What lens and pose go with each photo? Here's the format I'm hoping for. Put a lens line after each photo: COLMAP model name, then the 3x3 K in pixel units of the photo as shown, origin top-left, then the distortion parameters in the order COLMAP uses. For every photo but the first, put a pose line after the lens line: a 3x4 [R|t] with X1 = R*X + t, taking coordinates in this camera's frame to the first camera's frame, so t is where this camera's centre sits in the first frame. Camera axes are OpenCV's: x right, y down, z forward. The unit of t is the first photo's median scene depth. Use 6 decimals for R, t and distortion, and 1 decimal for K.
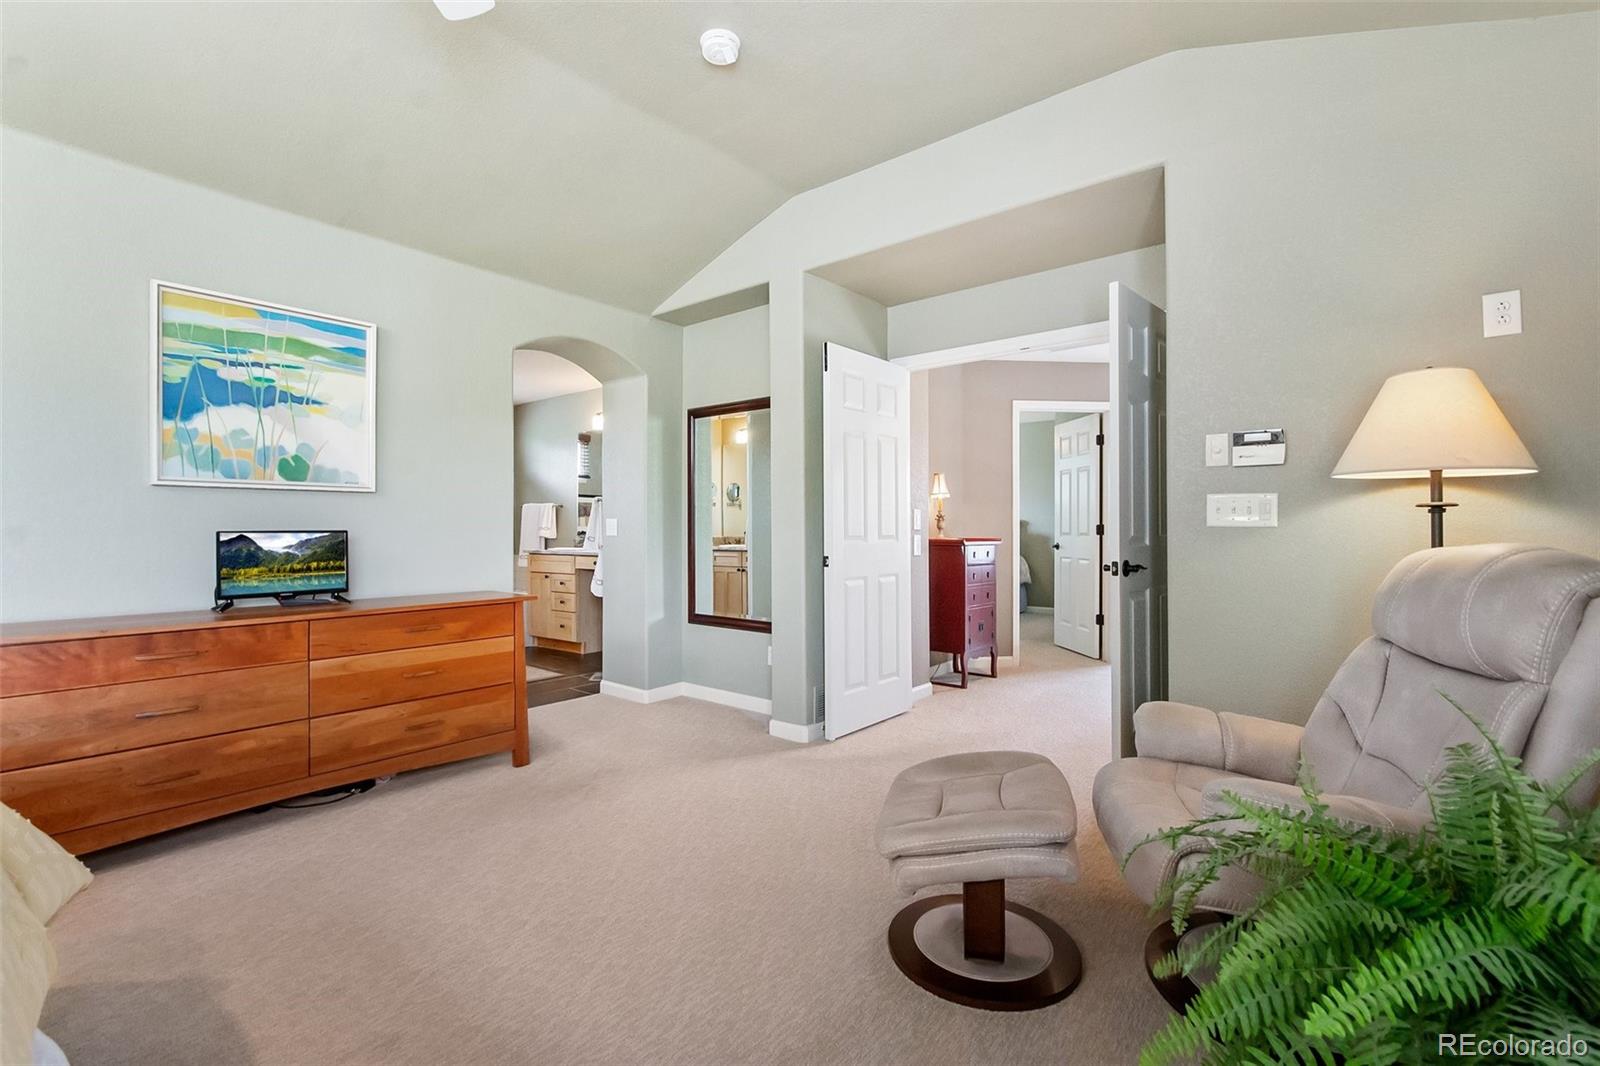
lens RADIAL K [[711.9, 0, 797.7], [0, 711.9, 527.6], [0, 0, 1]] dist [0.001699, -0.000303]
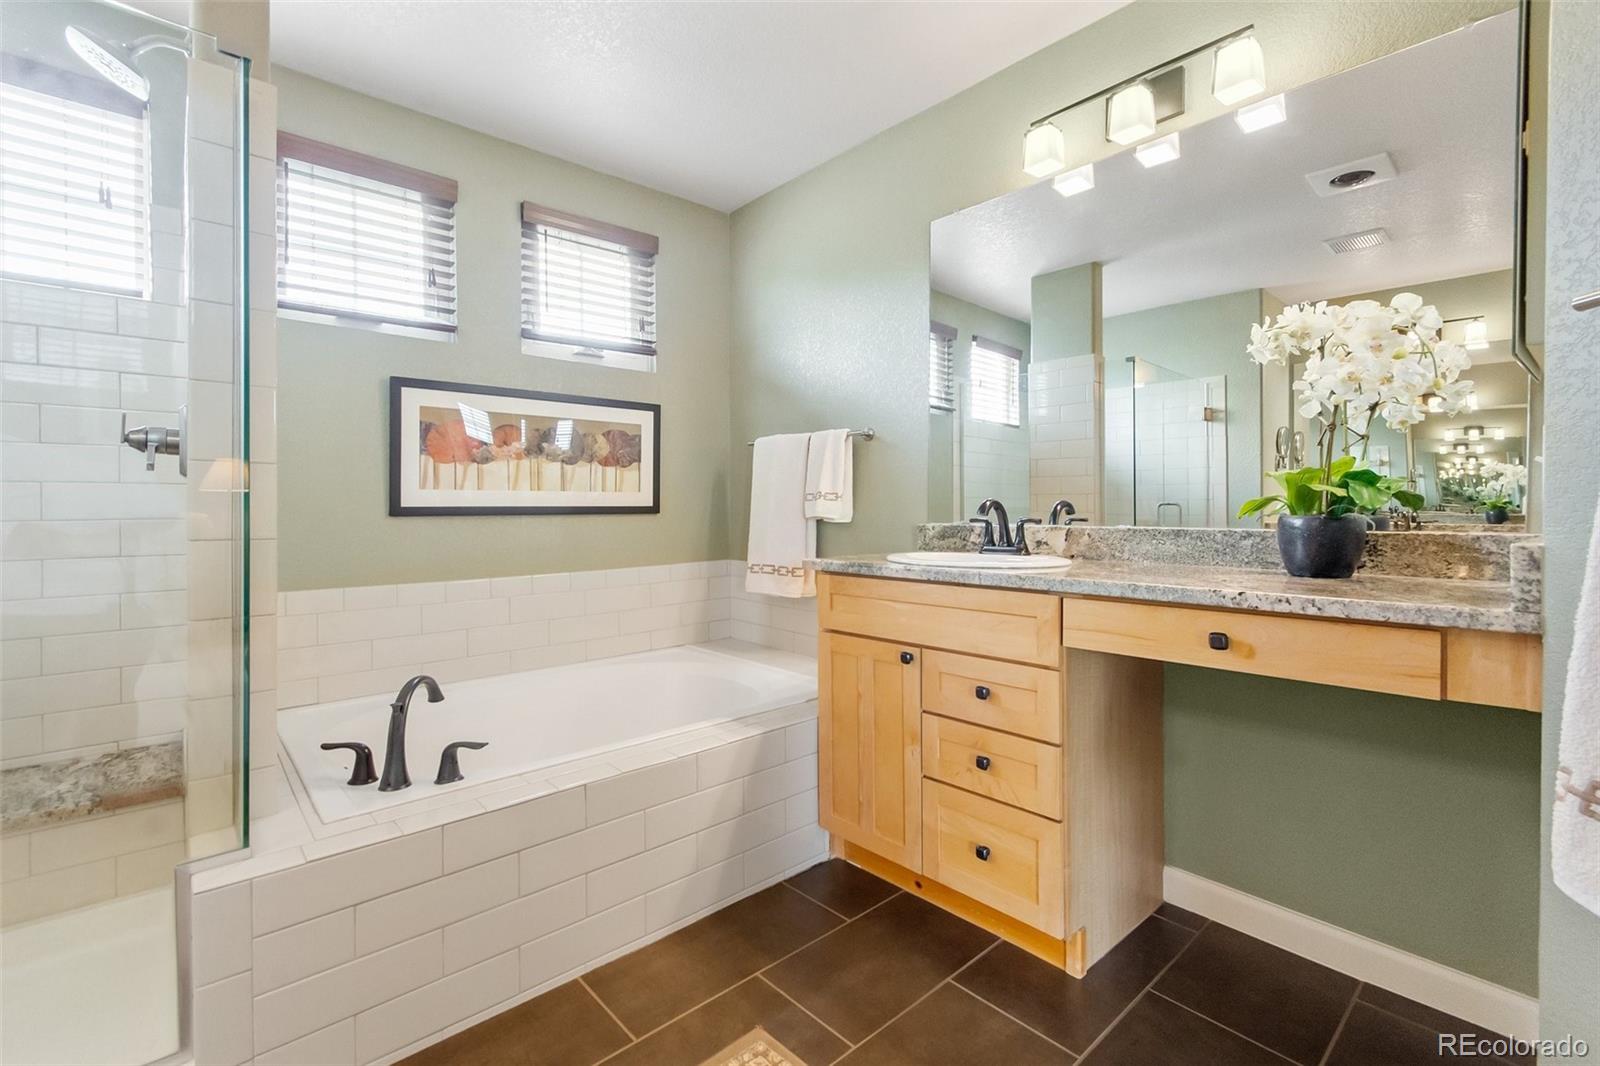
lens RADIAL K [[711.9, 0, 792.2], [0, 711.9, 517.6], [0, 0, 1]] dist [0.001699, -0.000303]
pose [[0.985385, -0.006227, -0.170225, -0.309353], [0.008240, 0.999904, 0.011123, 0.008113], [0.170140, -0.012363, 0.985342, 0.633133]]
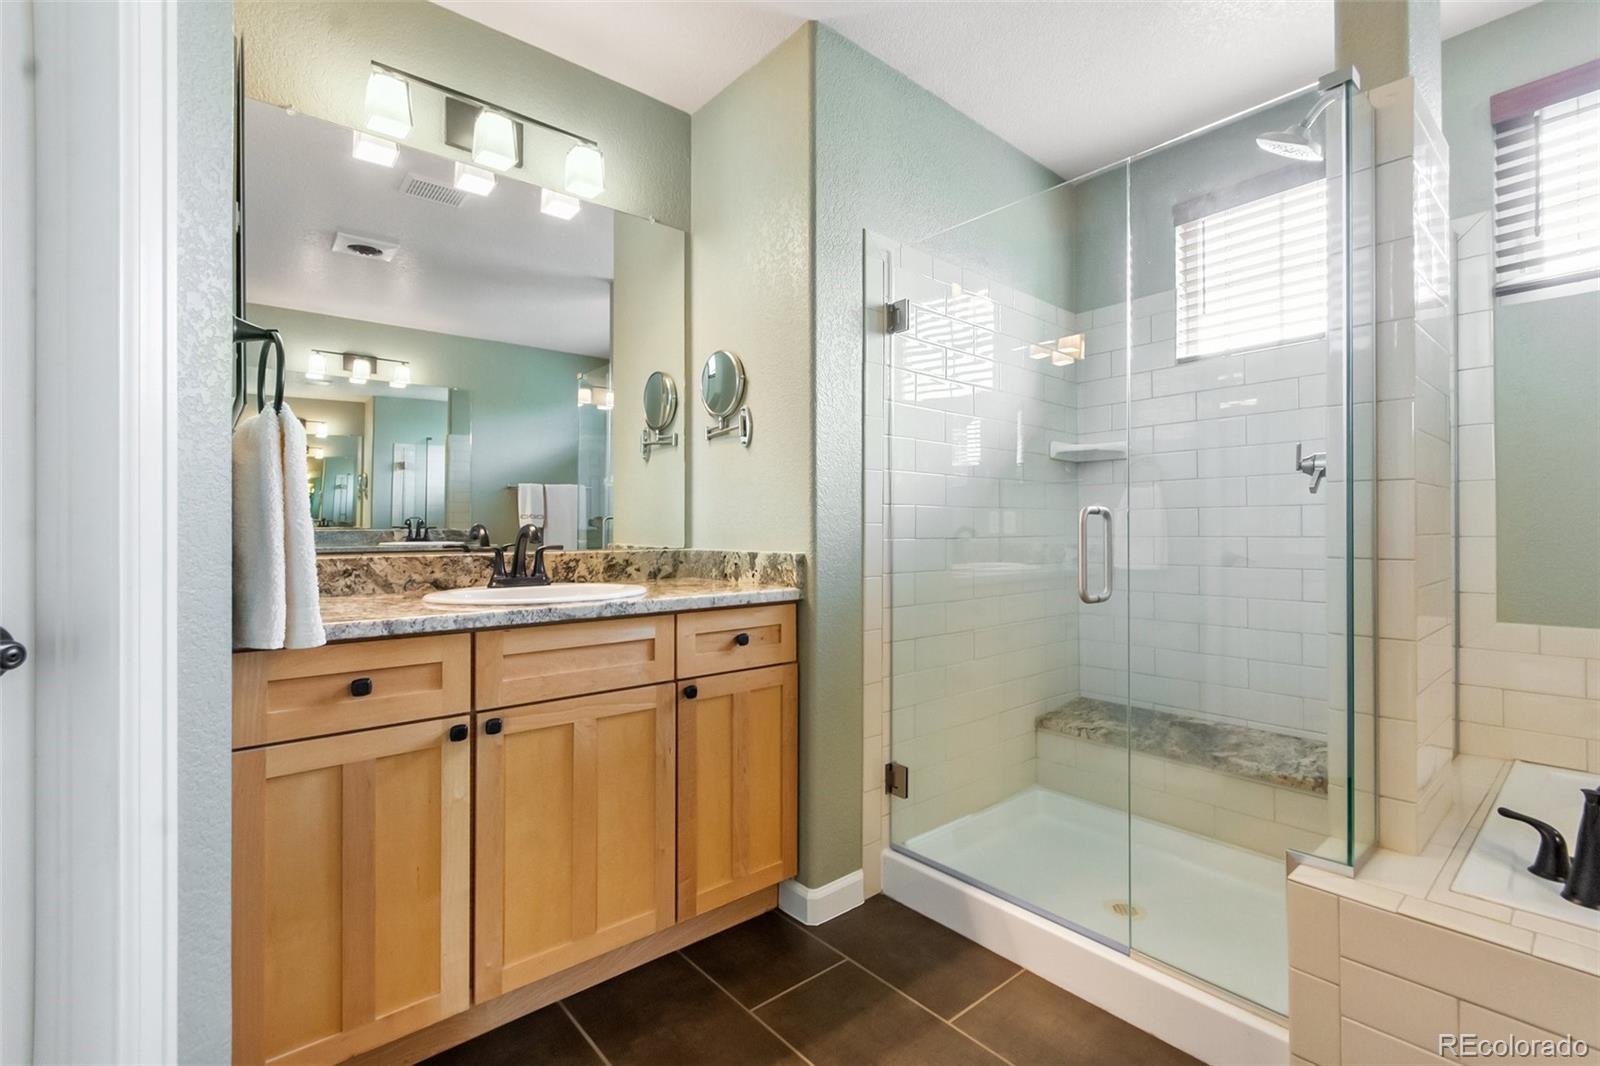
lens RADIAL K [[711.9, 0, 792.0], [0, 711.9, 526.9], [0, 0, 1]] dist [0.001699, -0.000303]
pose [[-0.189217, -0.007626, -0.981906, -0.272152], [0.002052, 0.999965, -0.008162, 0.007667], [0.981933, -0.003559, -0.189194, 0.680990]]
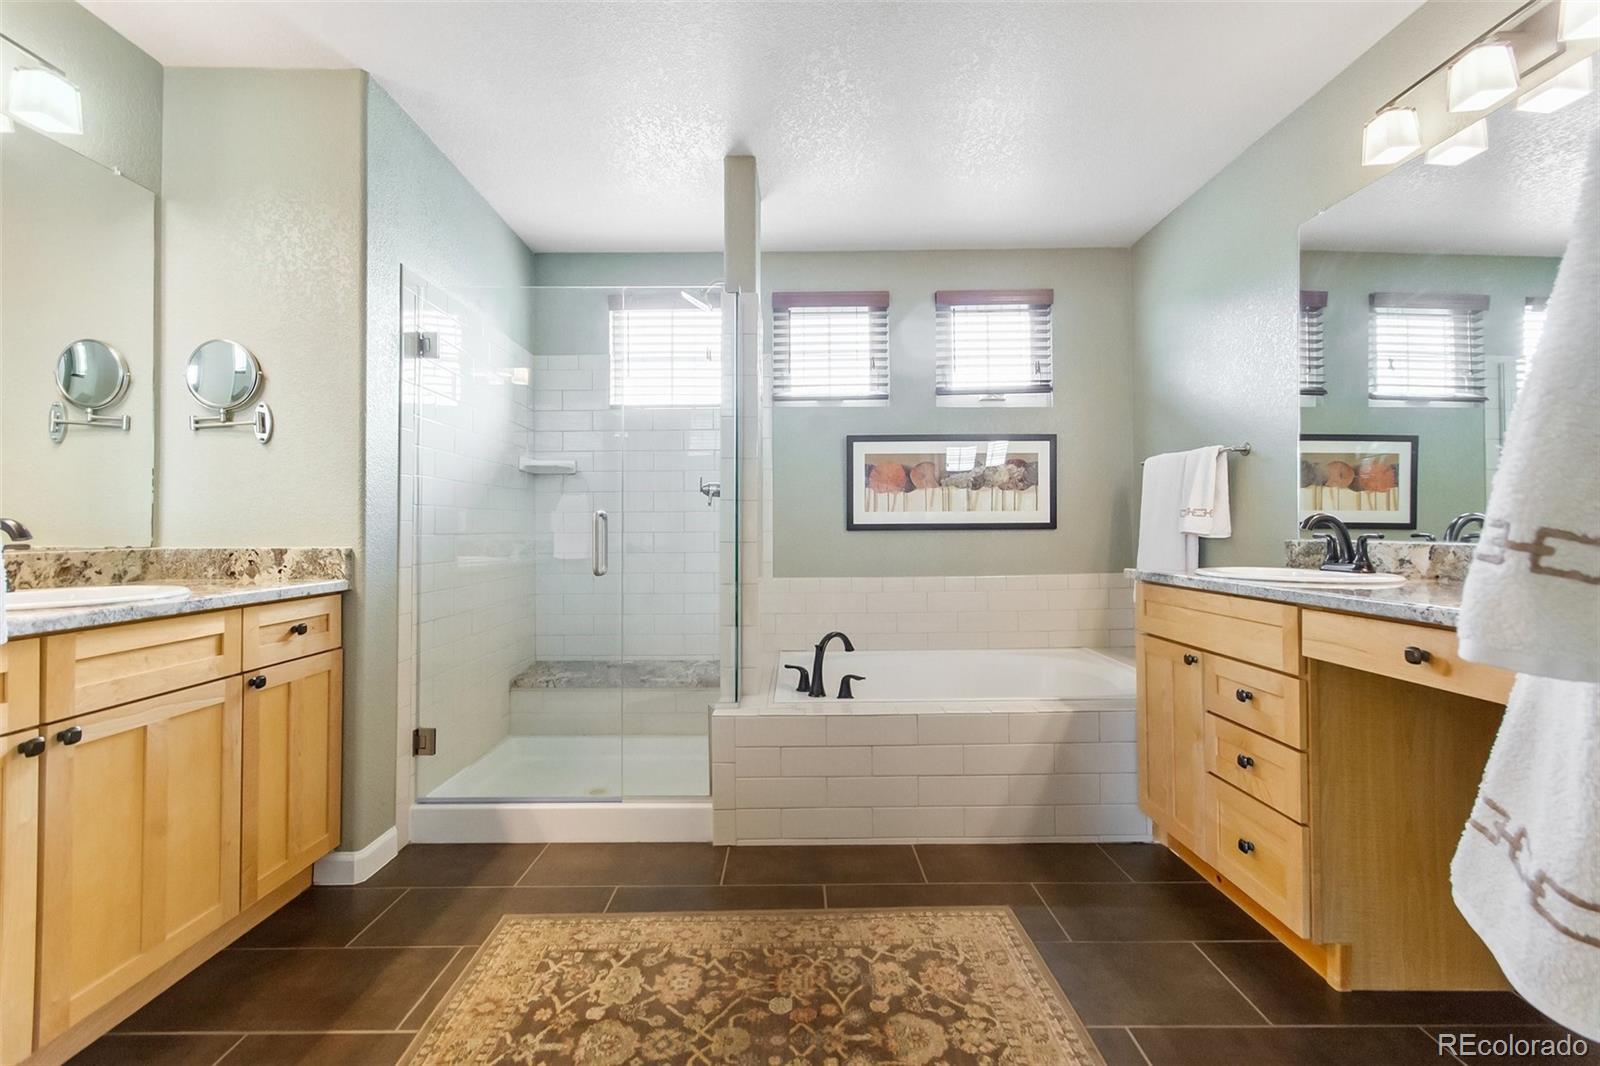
lens RADIAL K [[711.9, 0, 792.0], [0, 711.9, 533.8], [0, 0, 1]] dist [0.001699, -0.000303]
pose [[0.622994, -0.001096, -0.782226, -0.192285], [0.006908, 0.999968, 0.004101, 0.009609], [0.782196, -0.007958, 0.622981, 0.594158]]
